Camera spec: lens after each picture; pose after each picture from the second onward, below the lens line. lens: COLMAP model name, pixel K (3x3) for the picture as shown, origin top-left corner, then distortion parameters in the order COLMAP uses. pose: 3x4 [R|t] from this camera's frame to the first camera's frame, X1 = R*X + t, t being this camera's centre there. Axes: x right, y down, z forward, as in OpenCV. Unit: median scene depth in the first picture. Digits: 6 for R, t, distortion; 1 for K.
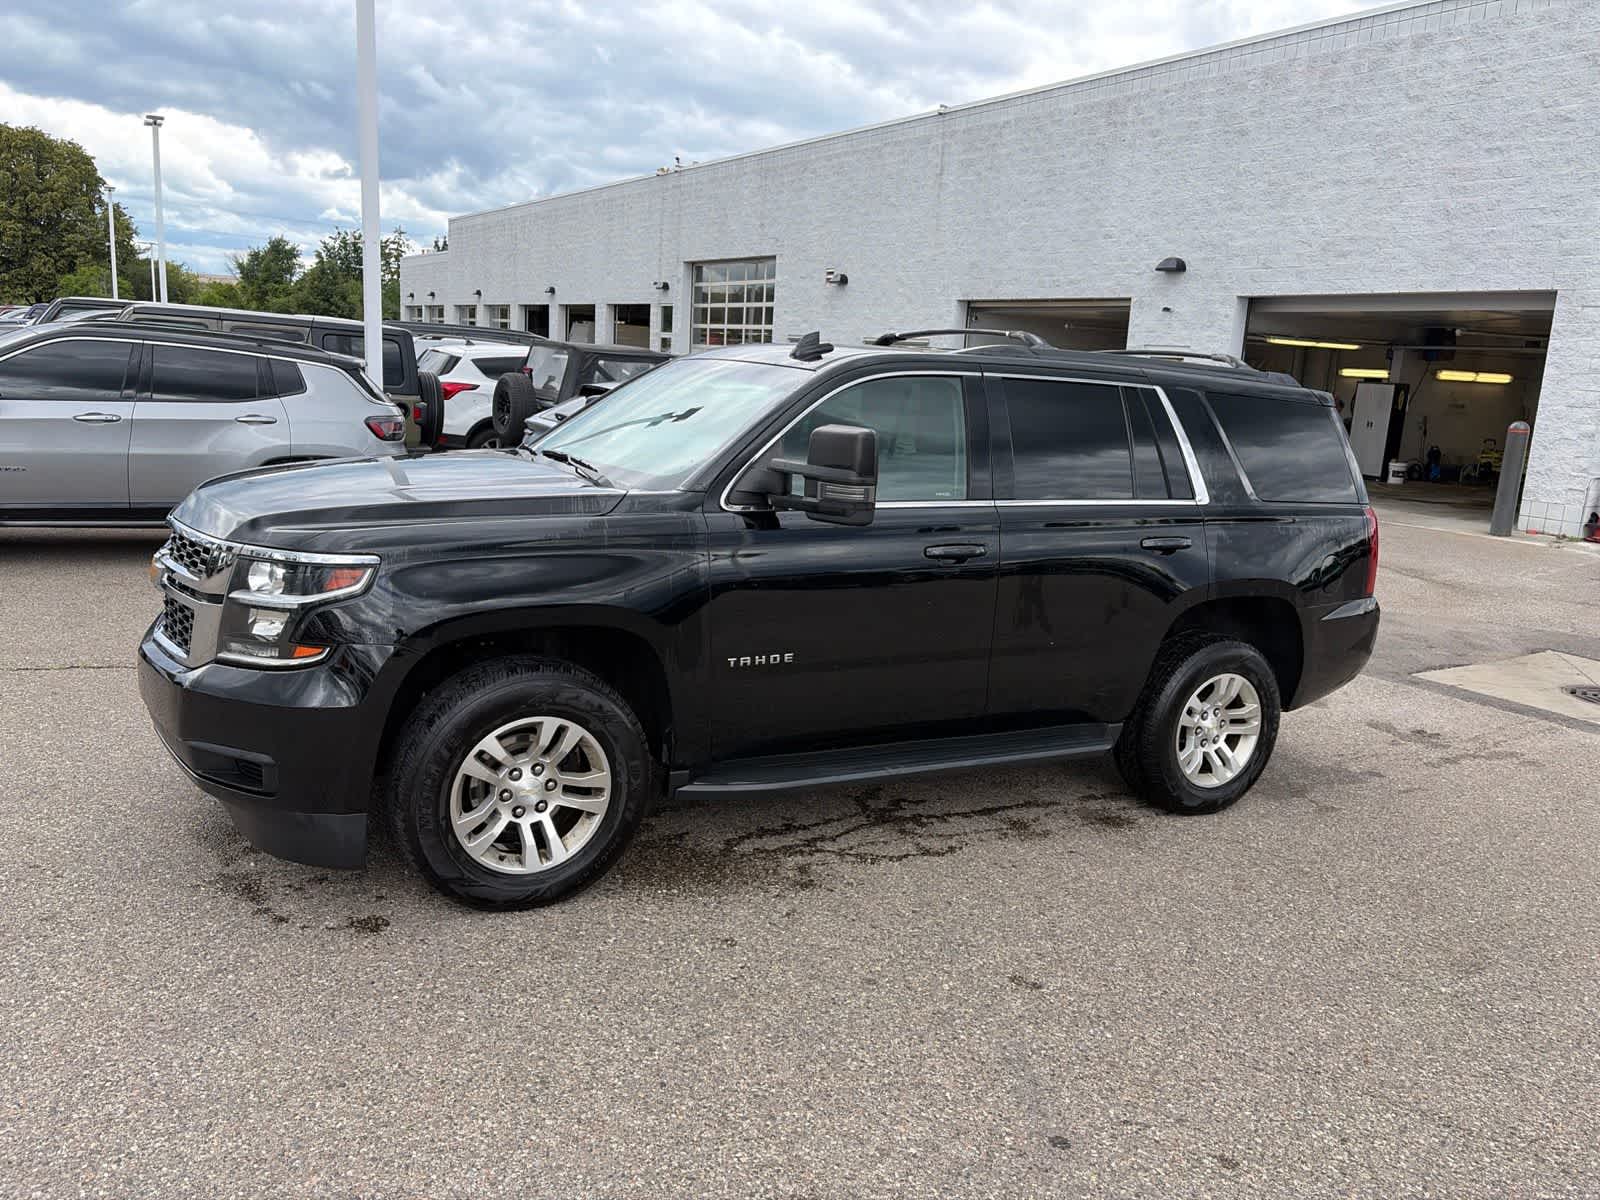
lens RADIAL K [[1215.3, 0, 808.9], [0, 1215.3, 602.1], [0, 0, 1]] dist [0.026462, -0.013672]
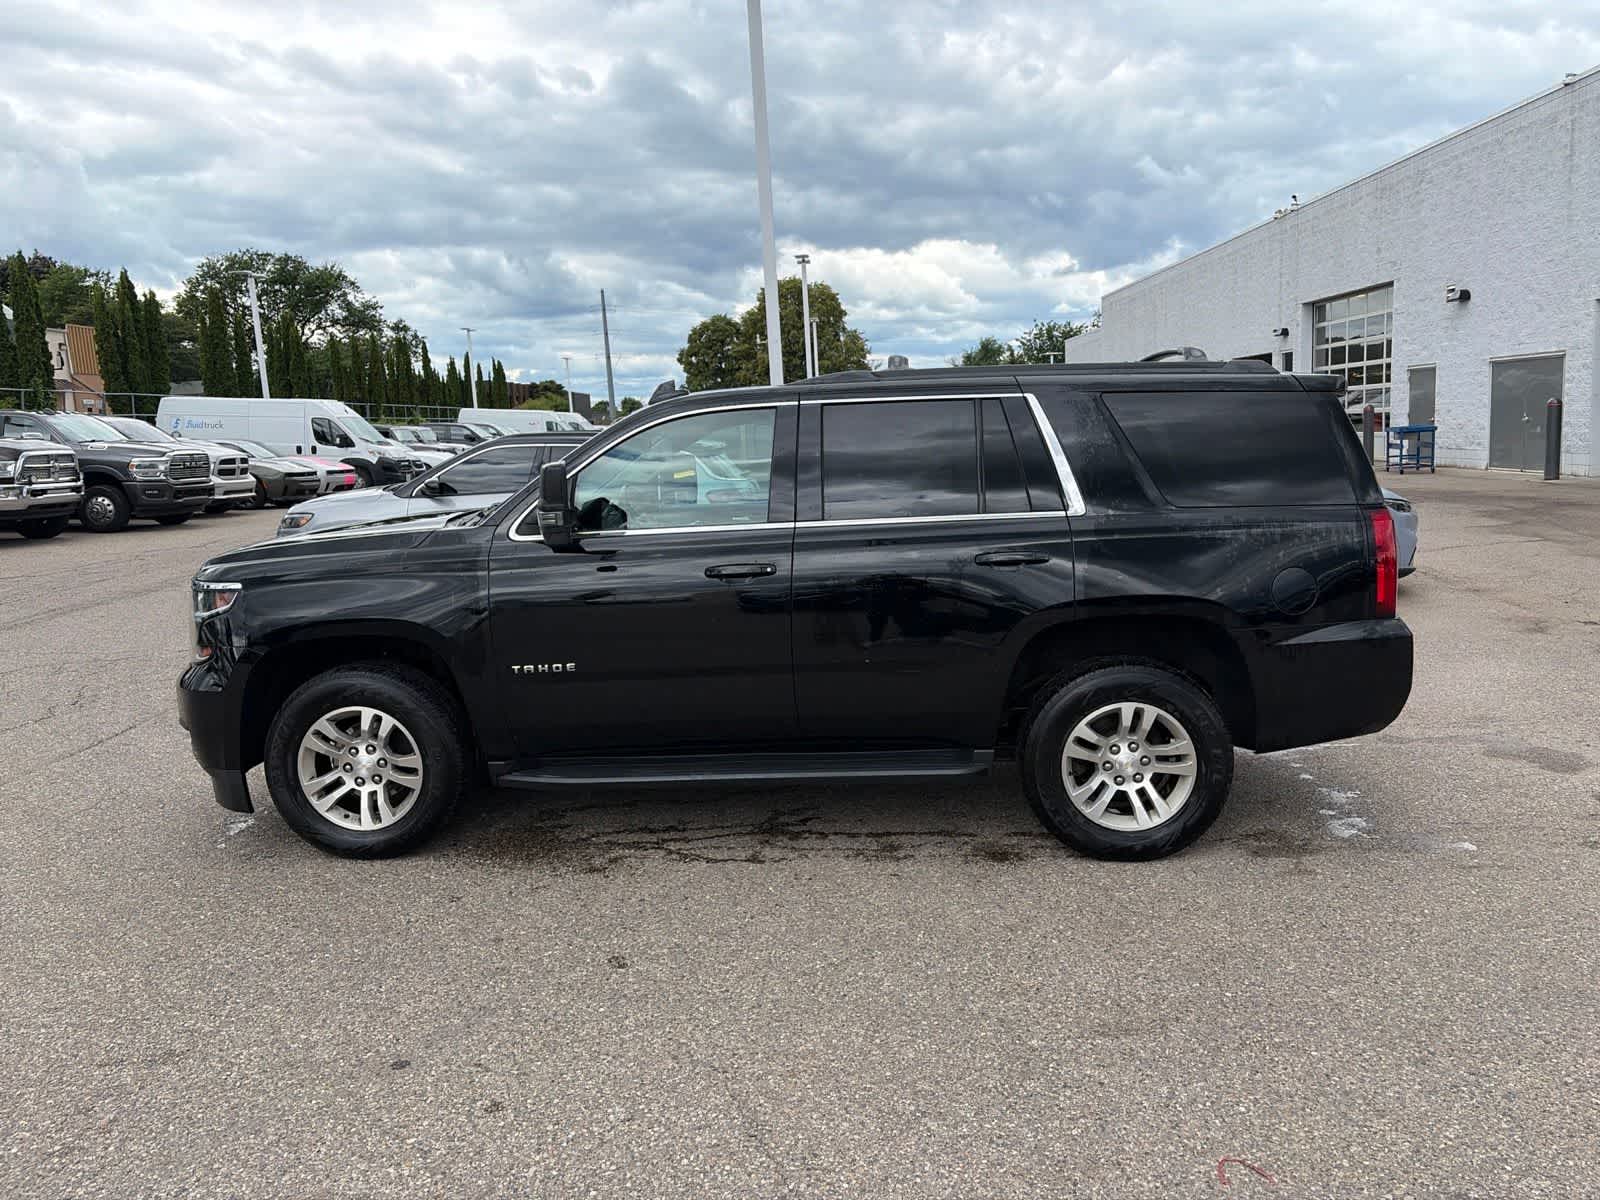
lens RADIAL K [[1211.6, 0, 814.4], [0, 1211.6, 608.3], [0, 0, 1]] dist [0.033516, -0.030699]
pose [[0.841719, -0.021024, -0.539507, 0.644463], [-0.007084, 0.998726, -0.049971, 0.038160], [0.539870, 0.045883, 0.840497, 0.132829]]
